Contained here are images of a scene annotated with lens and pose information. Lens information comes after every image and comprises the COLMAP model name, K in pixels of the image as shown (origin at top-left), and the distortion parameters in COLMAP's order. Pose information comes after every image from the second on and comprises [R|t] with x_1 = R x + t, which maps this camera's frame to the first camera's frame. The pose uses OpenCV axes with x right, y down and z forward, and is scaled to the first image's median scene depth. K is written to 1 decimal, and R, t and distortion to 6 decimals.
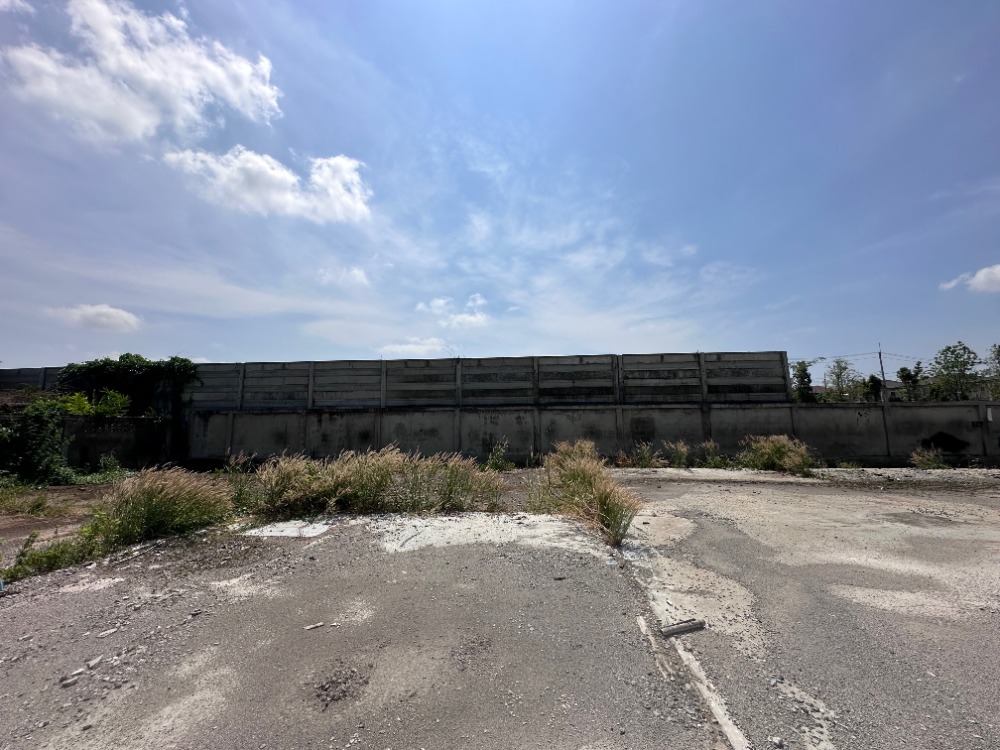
lens RADIAL K [[399.5, 0, 499.0], [0, 399.5, 376.8], [0, 0, 1]] dist [-0.002362, 0.000409]
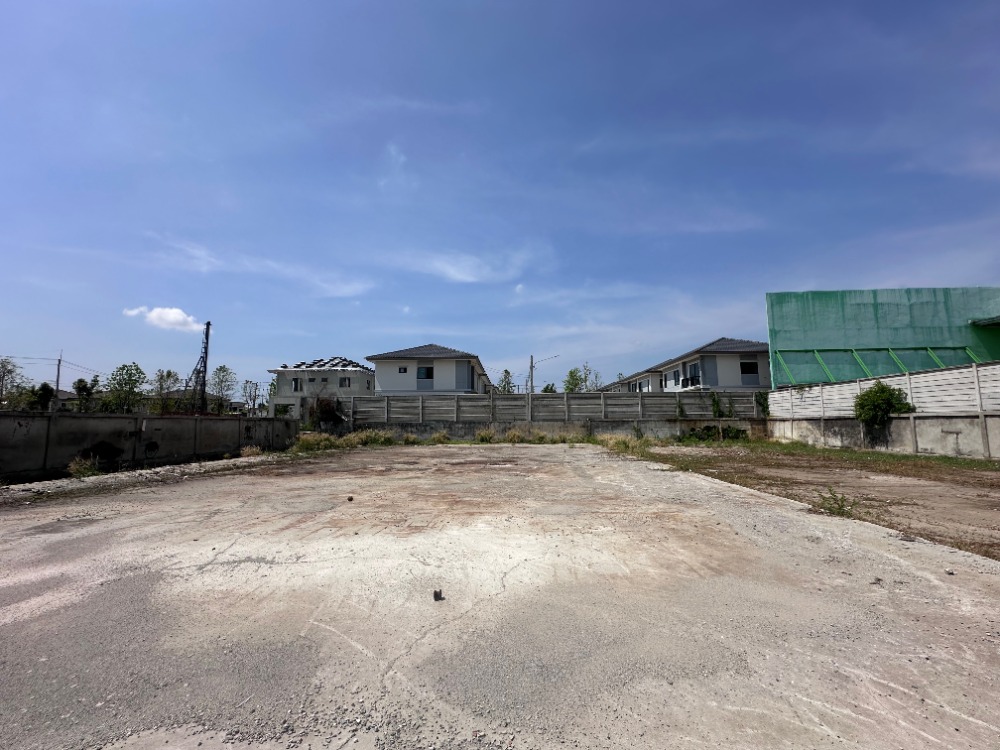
lens RADIAL K [[399.5, 0, 499.0], [0, 399.5, 376.8], [0, 0, 1]] dist [-0.002362, 0.000409]
pose [[-0.038151, 0.127825, 0.991063, -0.020601], [-0.096199, 0.986708, -0.130967, 0.004050], [-0.994631, -0.100335, -0.025347, -0.019771]]
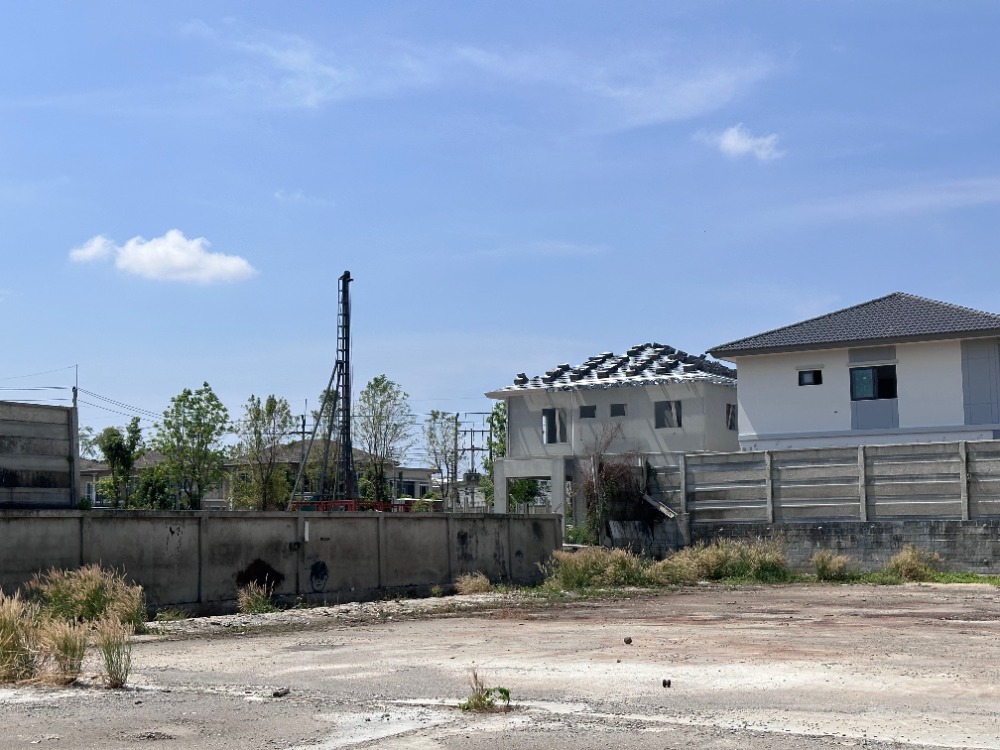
lens RADIAL K [[1516.3, 0, 500.0], [0, 1516.3, 375.0], [0, 0, 1]] dist [0.164365, -0.013046]
pose [[0.454618, 0.096585, 0.885434, -0.846044], [-0.084799, 0.994281, -0.064919, -0.025716], [-0.886641, -0.045570, 0.460208, -0.417517]]
